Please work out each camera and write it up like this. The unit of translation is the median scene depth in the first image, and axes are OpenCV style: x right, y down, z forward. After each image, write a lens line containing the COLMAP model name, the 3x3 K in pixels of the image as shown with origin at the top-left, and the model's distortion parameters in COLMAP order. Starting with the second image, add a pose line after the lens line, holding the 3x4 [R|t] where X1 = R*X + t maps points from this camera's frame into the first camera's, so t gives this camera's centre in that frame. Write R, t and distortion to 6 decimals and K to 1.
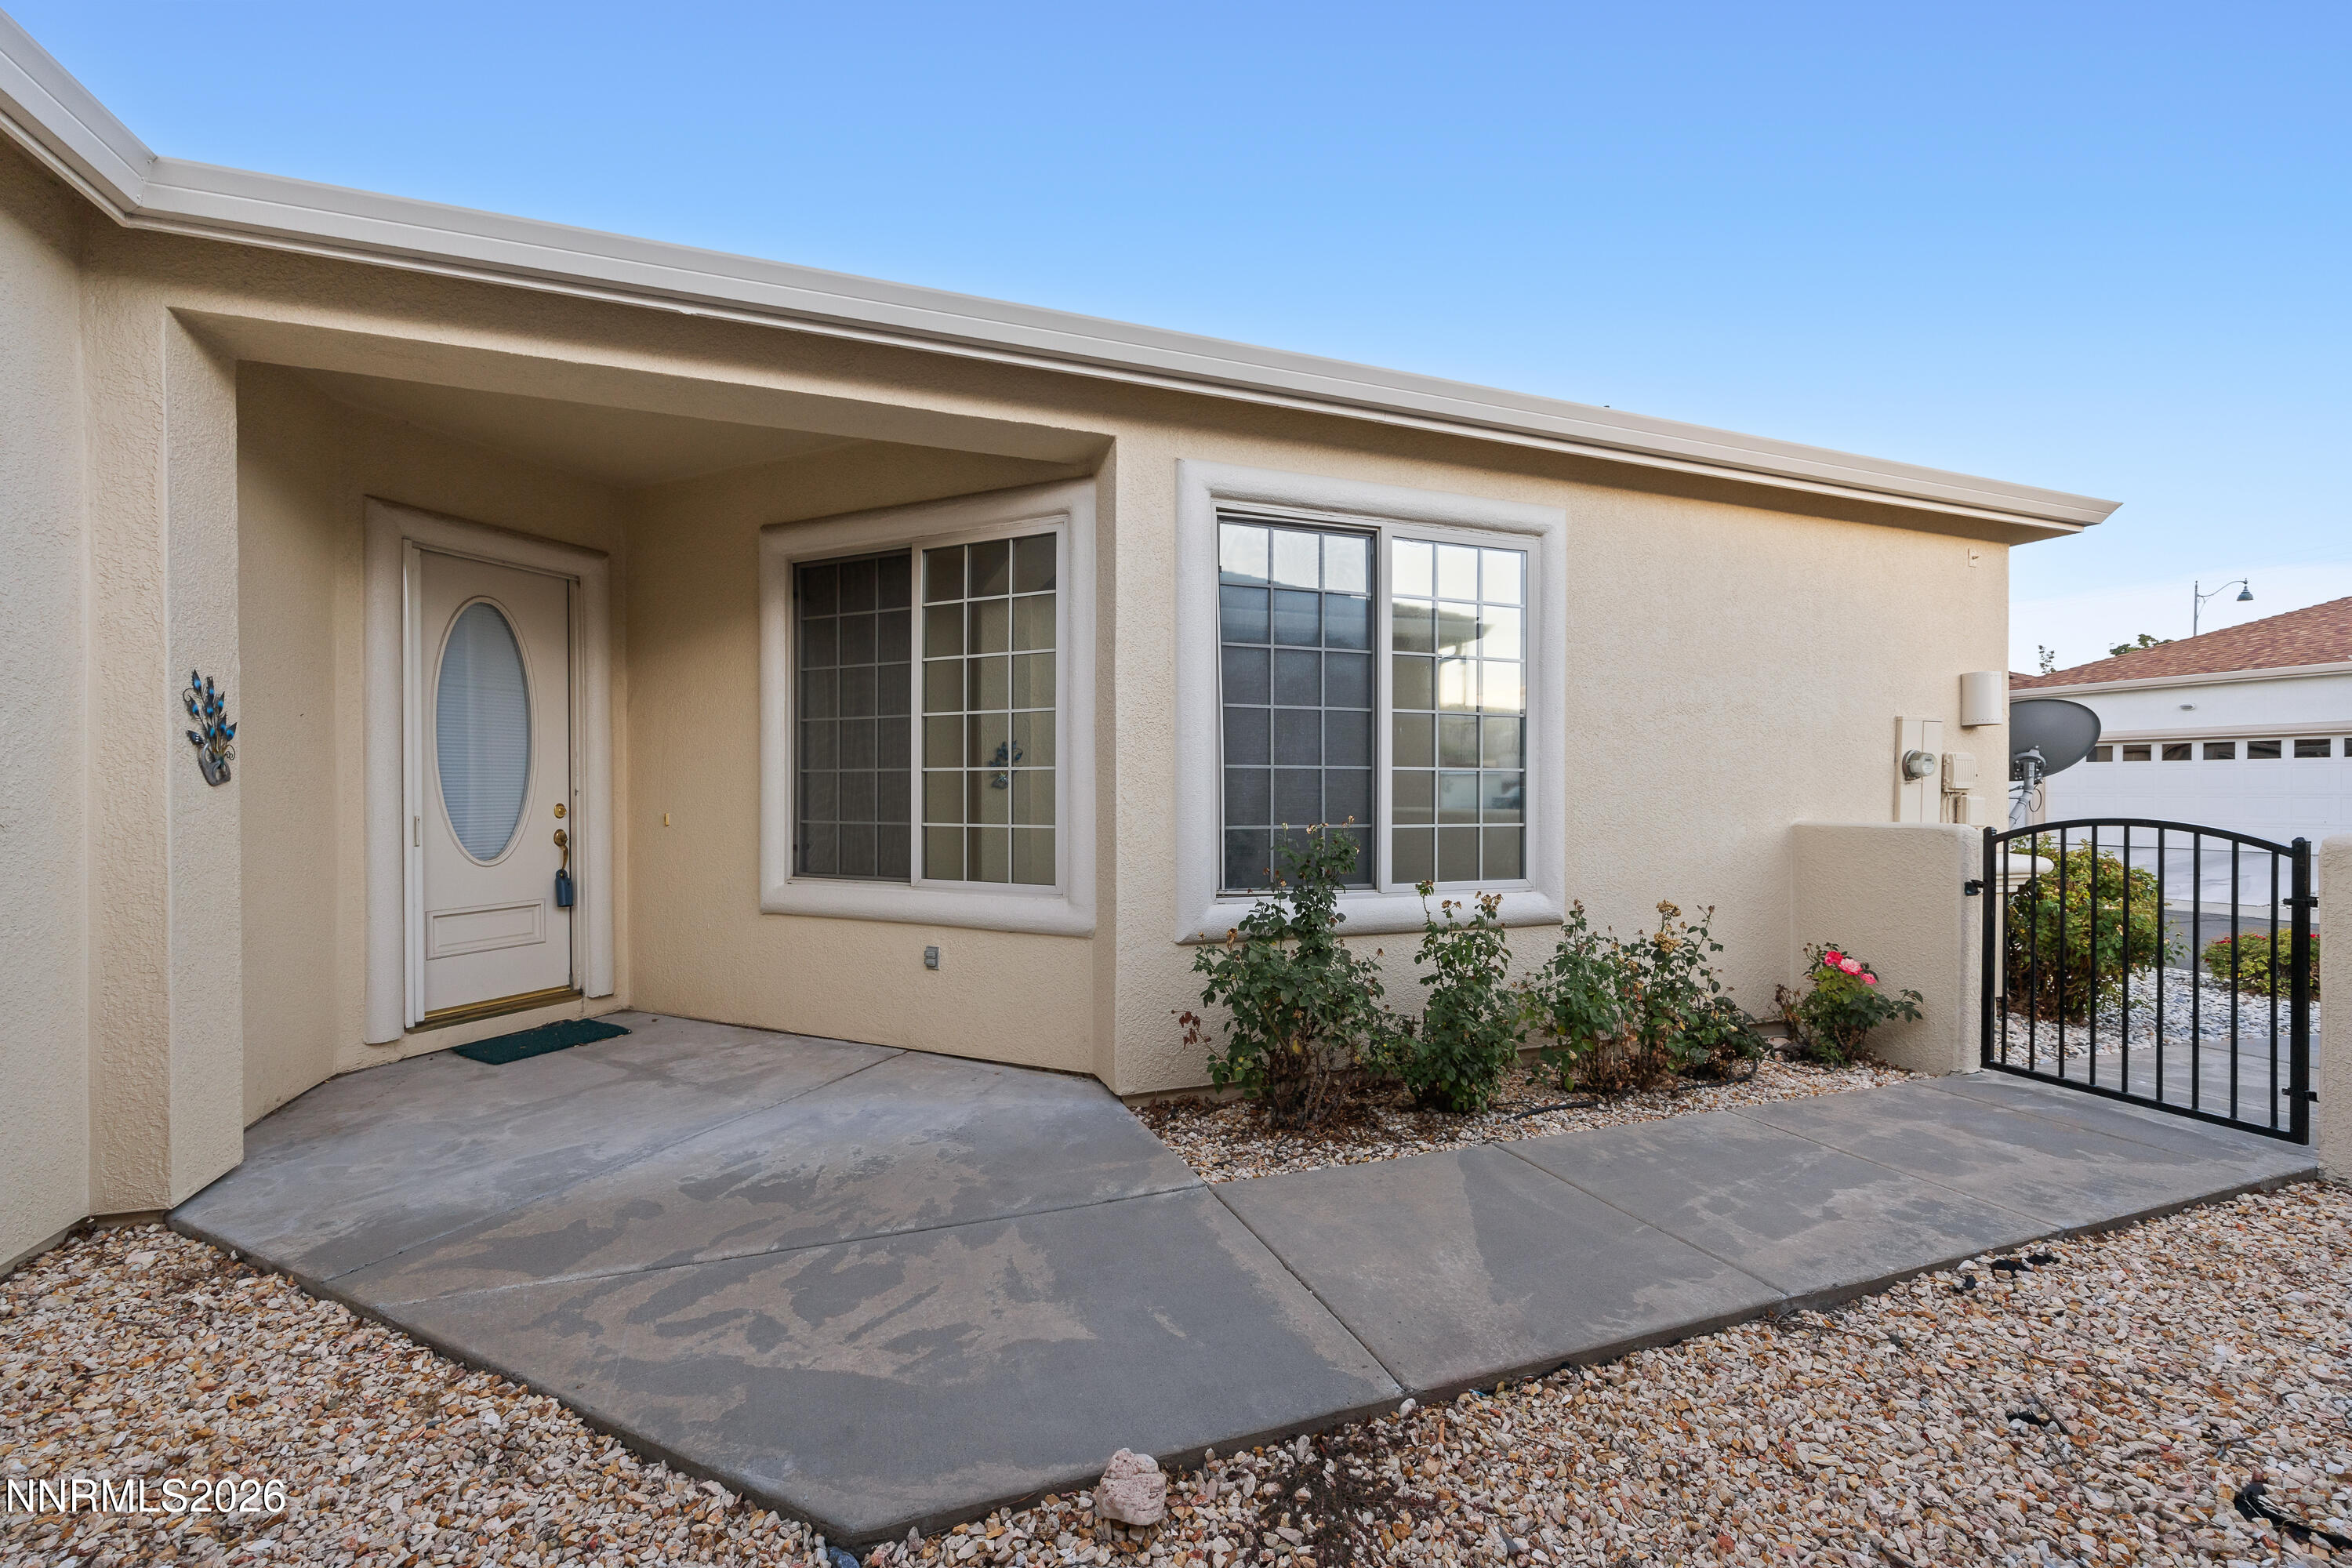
lens RADIAL K [[955.2, 0, 1158.1], [0, 955.2, 787.2], [0, 0, 1]] dist [0.002007, 0.000825]
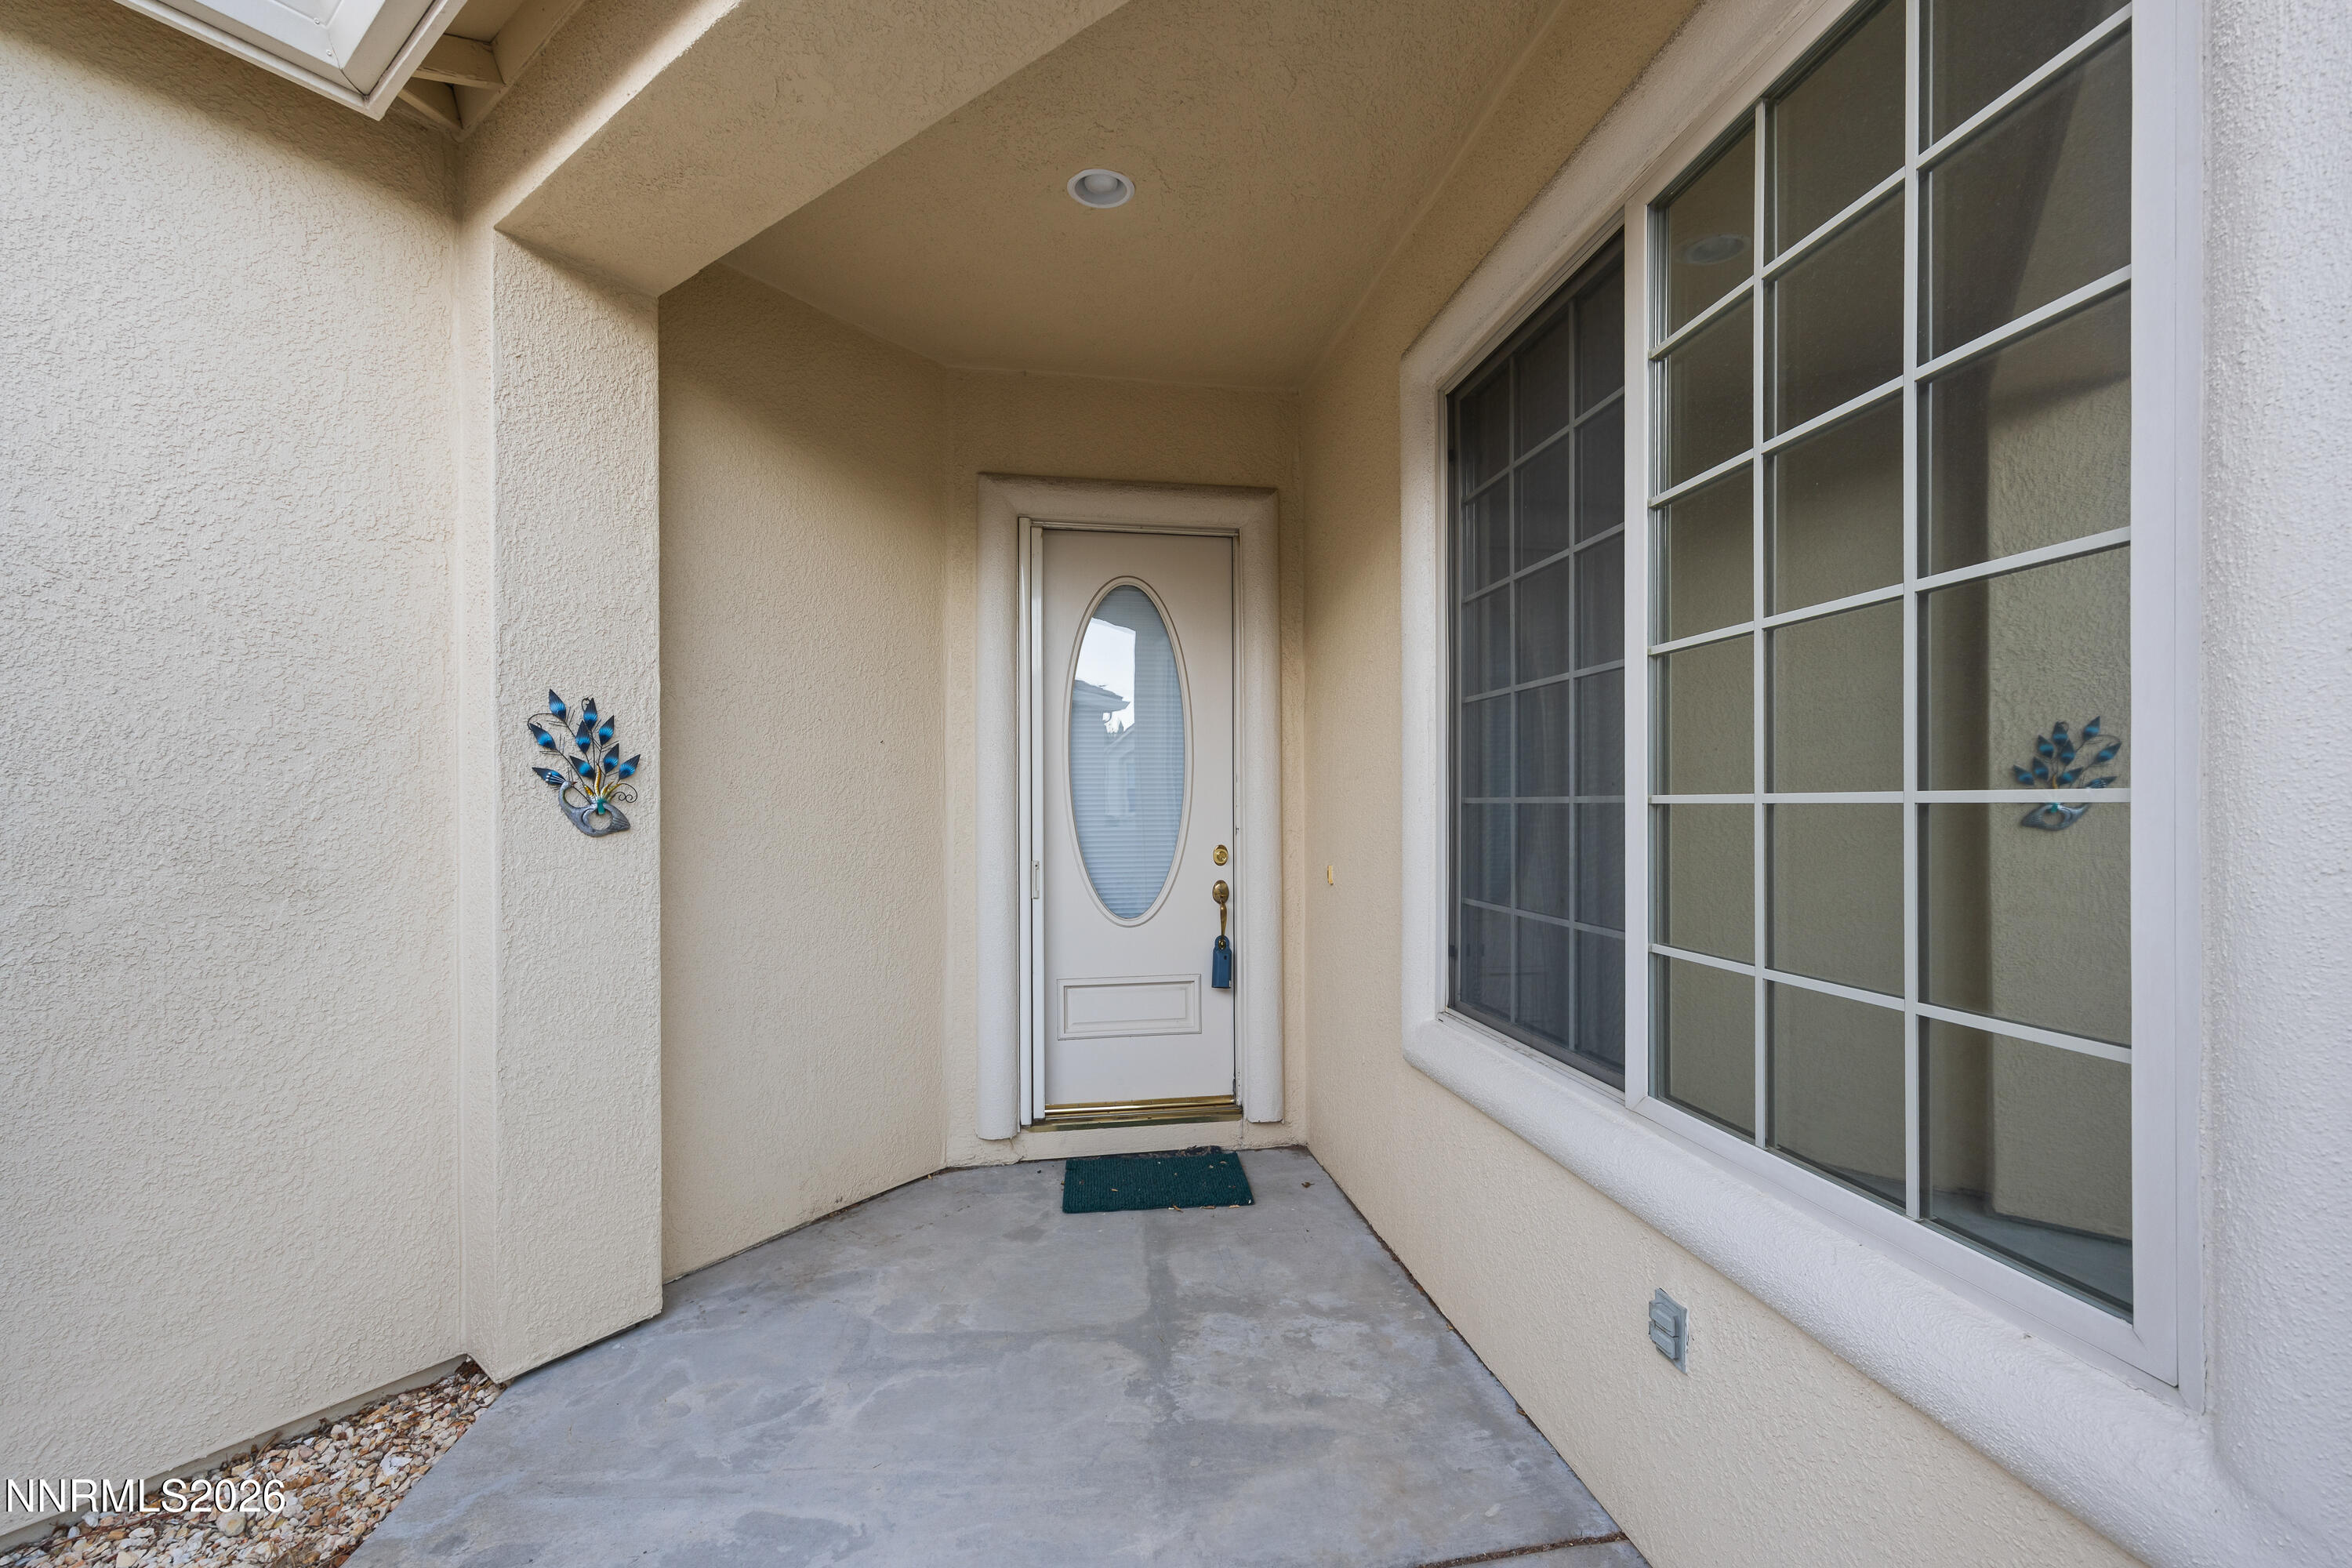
lens RADIAL K [[955.2, 0, 1184.4], [0, 955.2, 800.2], [0, 0, 1]] dist [0.002007, 0.000825]
pose [[0.569947, -0.004210, -0.821670, -0.049720], [0.003966, 0.999989, -0.002372, -0.019679], [0.821672, -0.001907, 0.569958, 0.694538]]
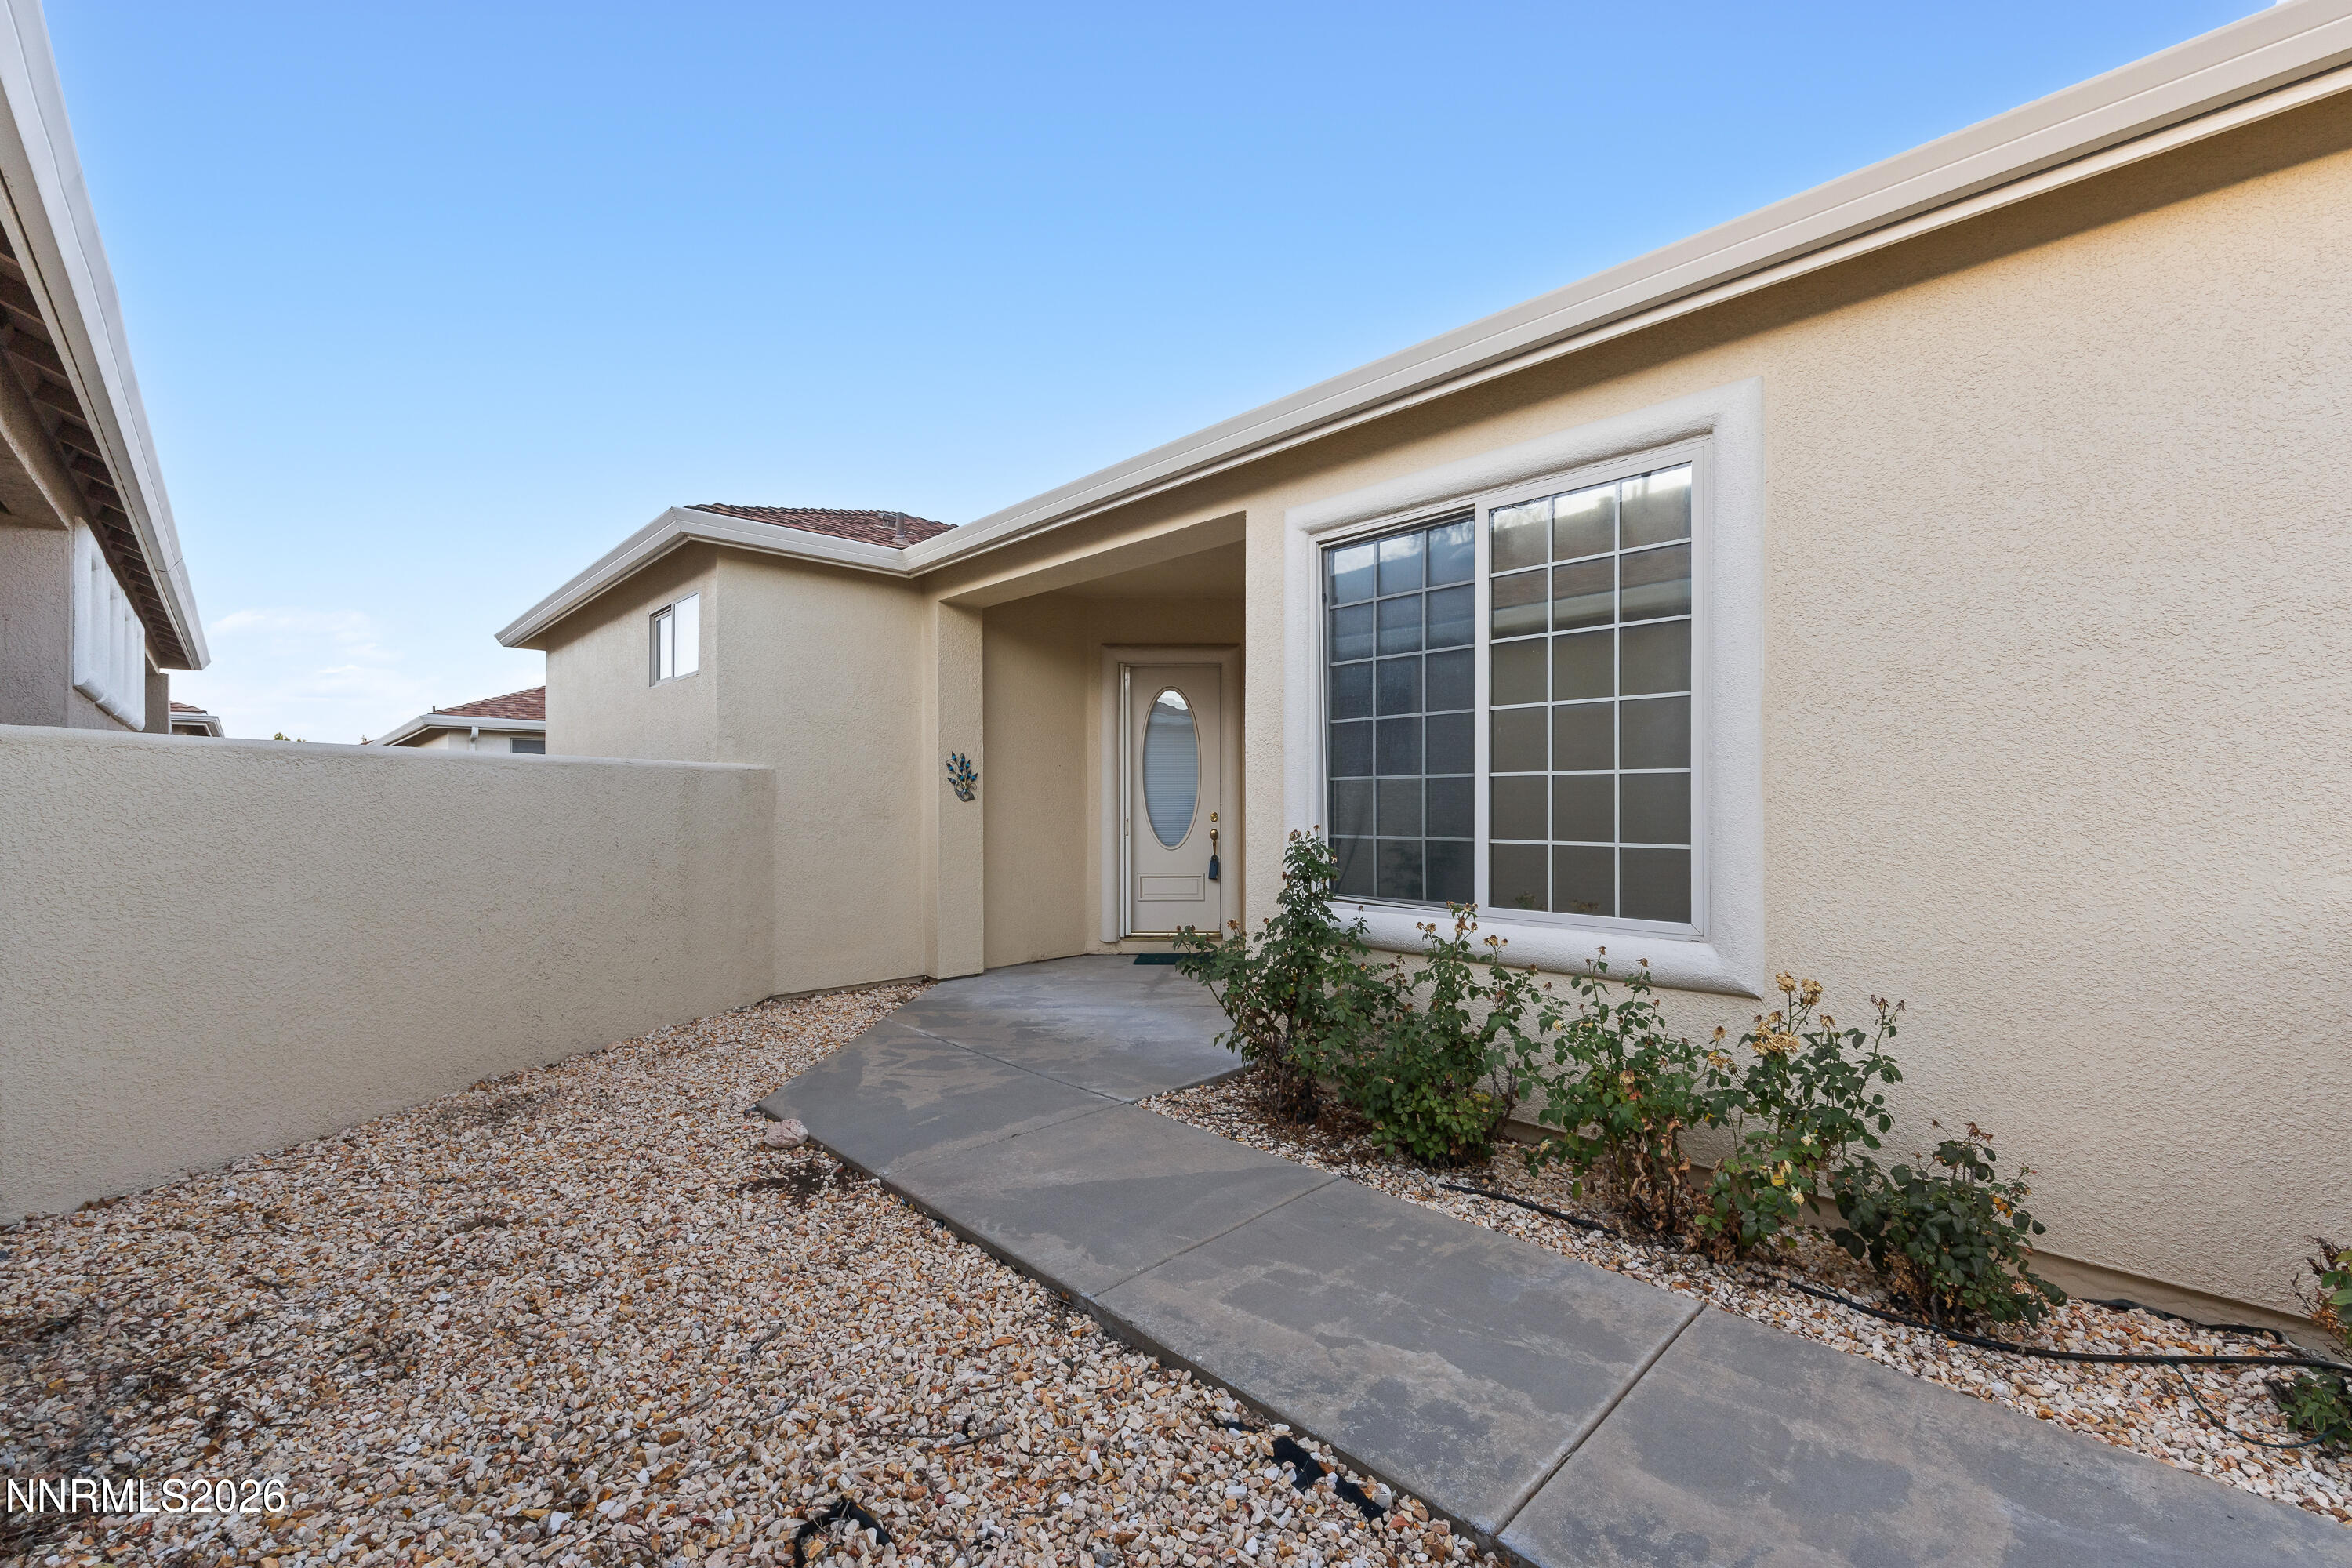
lens RADIAL K [[955.2, 0, 1179.0], [0, 955.2, 794.8], [0, 0, 1]] dist [0.002007, 0.000825]
pose [[0.411060, -0.012056, -0.911529, 0.940842], [0.002967, 0.999925, -0.011887, 0.008455], [0.911603, 0.002182, 0.411065, 0.389245]]
